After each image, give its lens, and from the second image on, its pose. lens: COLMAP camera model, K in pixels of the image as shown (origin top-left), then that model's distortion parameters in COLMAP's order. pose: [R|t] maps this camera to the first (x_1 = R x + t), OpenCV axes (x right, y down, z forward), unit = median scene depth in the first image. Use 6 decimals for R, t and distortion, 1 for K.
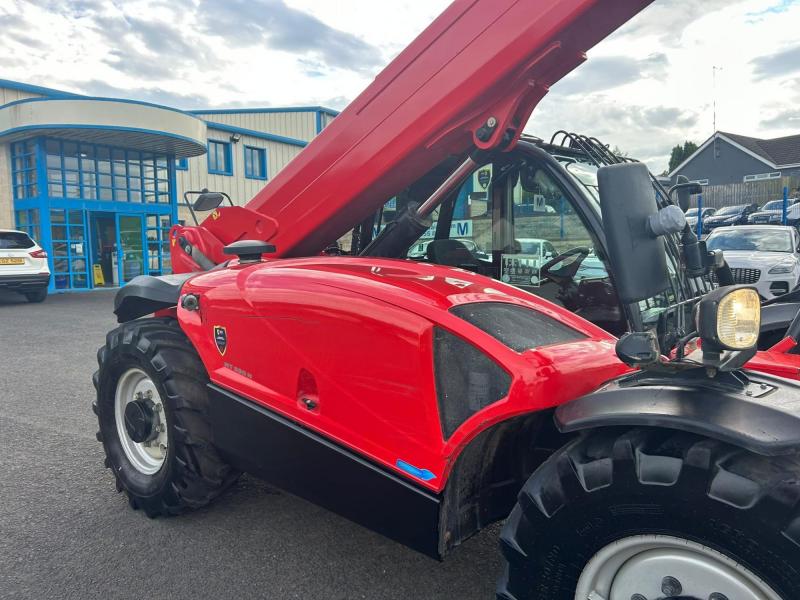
lens RADIAL K [[604.9, 0, 407.3], [0, 604.9, 297.4], [0, 0, 1]] dist [0.048930, -0.052766]
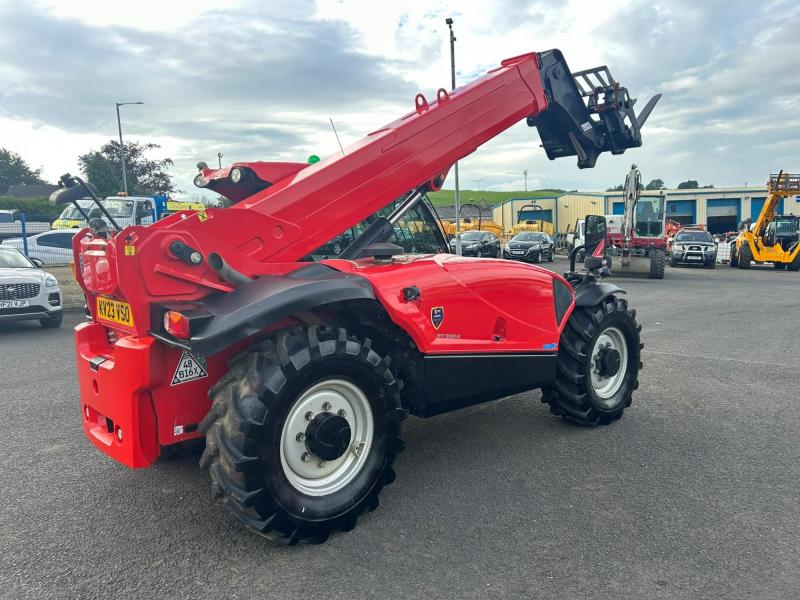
lens RADIAL K [[604.9, 0, 396.8], [0, 604.9, 303.3], [0, 0, 1]] dist [0.048930, -0.052766]
pose [[0.116303, -0.088135, 0.989296, -1.337911], [0.116840, 0.990353, 0.074493, -0.056315], [-0.986317, 0.106926, 0.125478, 0.765858]]
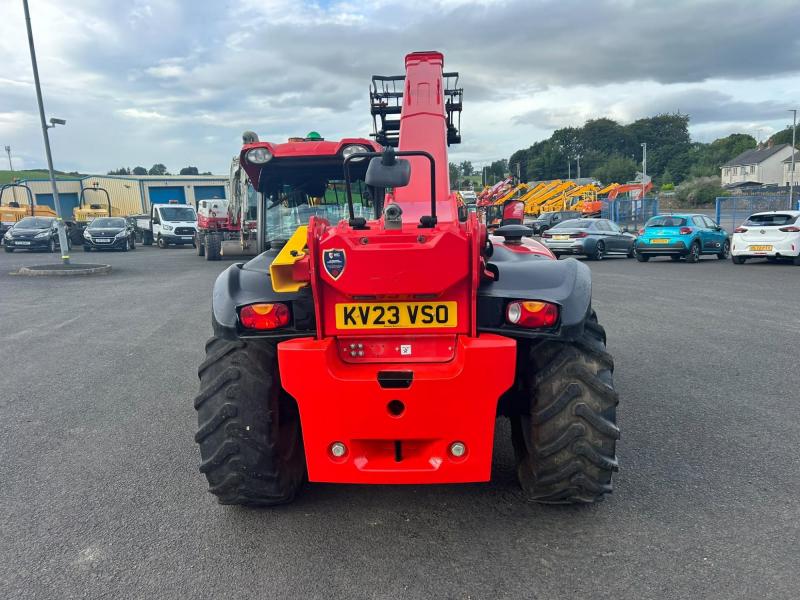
lens RADIAL K [[605.1, 0, 394.0], [0, 605.1, 301.5], [0, 0, 1]] dist [0.055380, -0.059210]
pose [[-0.603259, -0.077647, 0.793756, -1.059183], [0.129525, 0.972498, 0.193572, -0.203209], [-0.786957, 0.219585, -0.576611, 1.829083]]
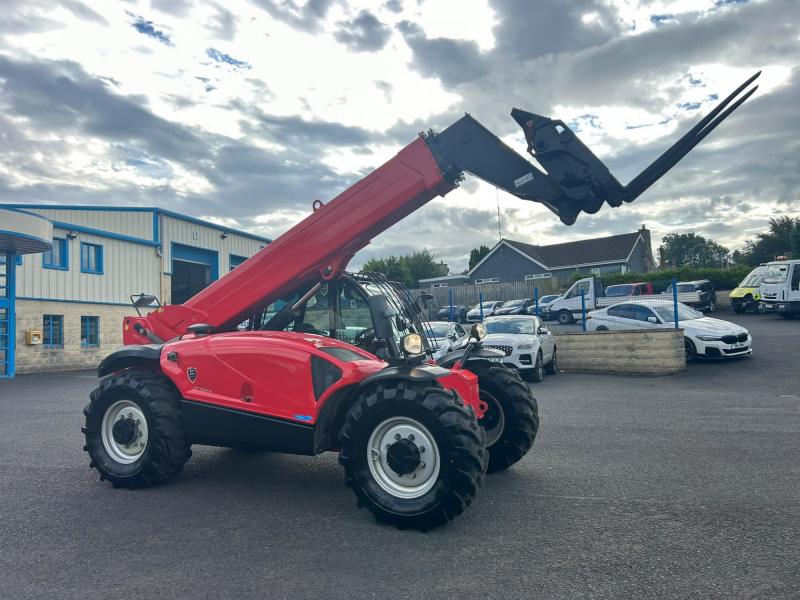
lens RADIAL K [[605.1, 0, 398.1], [0, 605.1, 300.3], [0, 0, 1]] dist [0.055380, -0.059210]
pose [[0.964742, 0.001449, 0.263194, -0.154605], [0.036564, 0.989550, -0.139476, 0.107850], [-0.260646, 0.144182, 0.954607, -0.875469]]
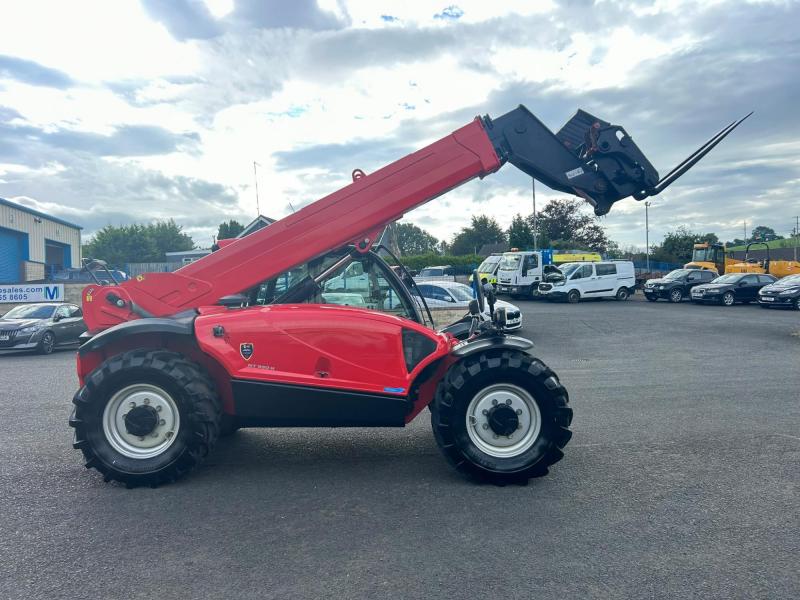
lens RADIAL K [[605.1, 0, 403.9], [0, 605.1, 309.8], [0, 0, 1]] dist [0.055380, -0.059210]
pose [[0.749730, -0.007314, 0.661703, -0.931883], [0.066455, 0.995716, -0.064289, 0.077534], [-0.658398, 0.092173, 0.747005, -0.504256]]
